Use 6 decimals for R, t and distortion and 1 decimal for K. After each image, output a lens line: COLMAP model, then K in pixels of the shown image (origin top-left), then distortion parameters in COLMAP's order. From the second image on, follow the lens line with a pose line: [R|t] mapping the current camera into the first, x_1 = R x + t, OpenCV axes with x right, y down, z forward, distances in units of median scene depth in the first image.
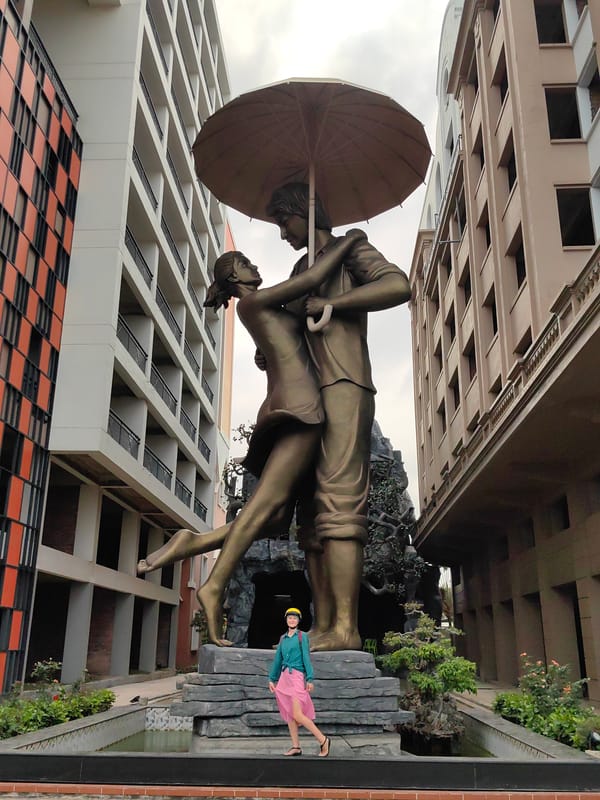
lens RADIAL K [[718.2, 0, 300.0], [0, 718.2, 400.0], [0, 0, 1]] dist [0.113531, -0.202290]
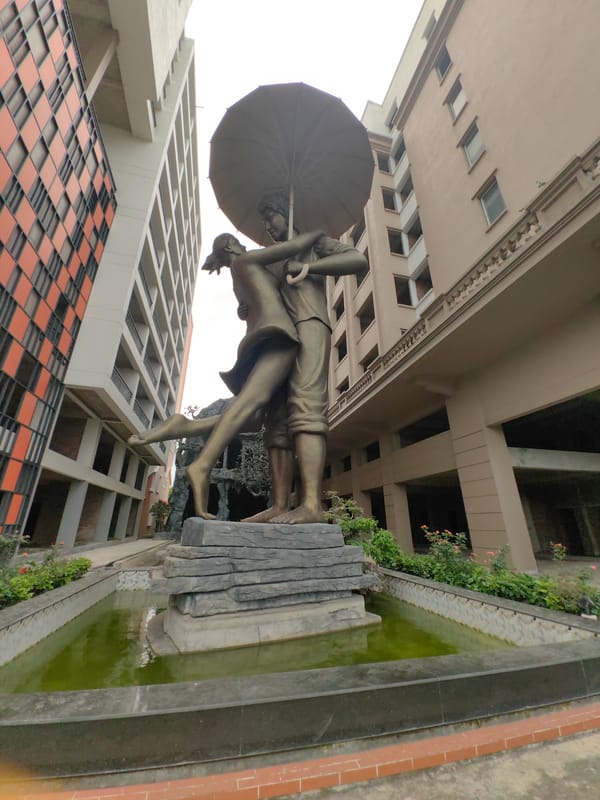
lens RADIAL K [[311.9, 0, 300.0], [0, 311.9, 400.0], [0, 0, 1]] dist [0.026590, -0.019144]
pose [[0.956828, 0.104492, 0.271223, -0.072334], [-0.090920, 0.993916, -0.062168, 0.108245], [-0.276069, 0.034825, 0.960507, 0.307377]]
